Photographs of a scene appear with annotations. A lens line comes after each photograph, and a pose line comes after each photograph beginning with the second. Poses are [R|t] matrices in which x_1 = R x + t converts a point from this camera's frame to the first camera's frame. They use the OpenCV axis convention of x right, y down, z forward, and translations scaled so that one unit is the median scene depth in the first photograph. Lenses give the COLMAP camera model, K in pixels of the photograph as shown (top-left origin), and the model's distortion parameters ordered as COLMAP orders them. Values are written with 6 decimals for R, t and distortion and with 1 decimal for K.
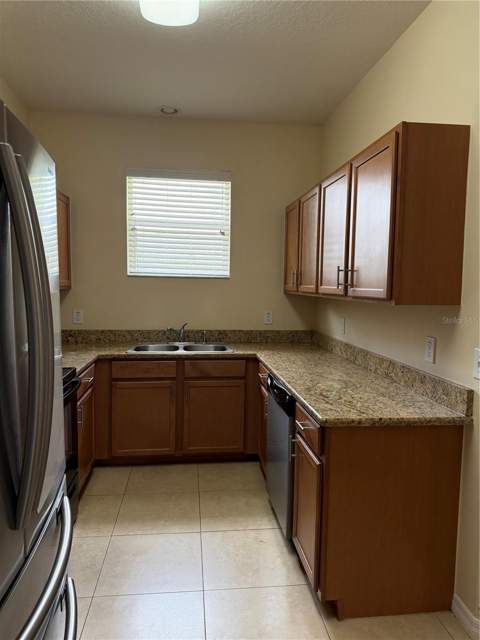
lens RADIAL K [[451.4, 0, 240.0], [0, 451.4, 320.0], [0, 0, 1]] dist [0.083747, -0.103580]
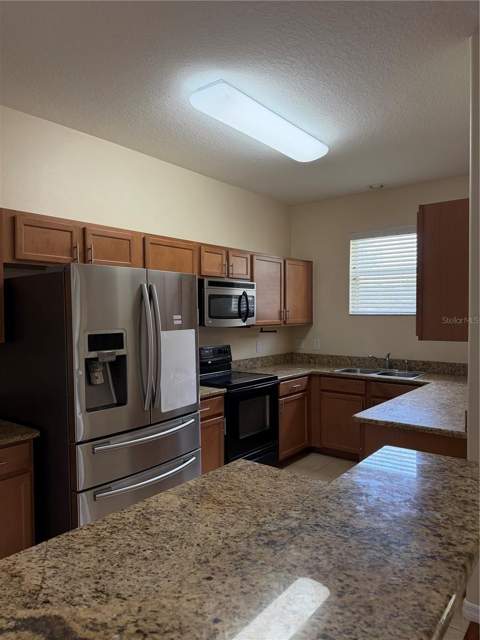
lens RADIAL K [[451.4, 0, 240.0], [0, 451.4, 320.0], [0, 0, 1]] dist [0.083747, -0.103580]
pose [[0.690413, -0.003658, -0.723406, 0.489245], [-0.041774, 0.998117, -0.044916, -0.009823], [0.722208, 0.061230, 0.688961, -0.133301]]
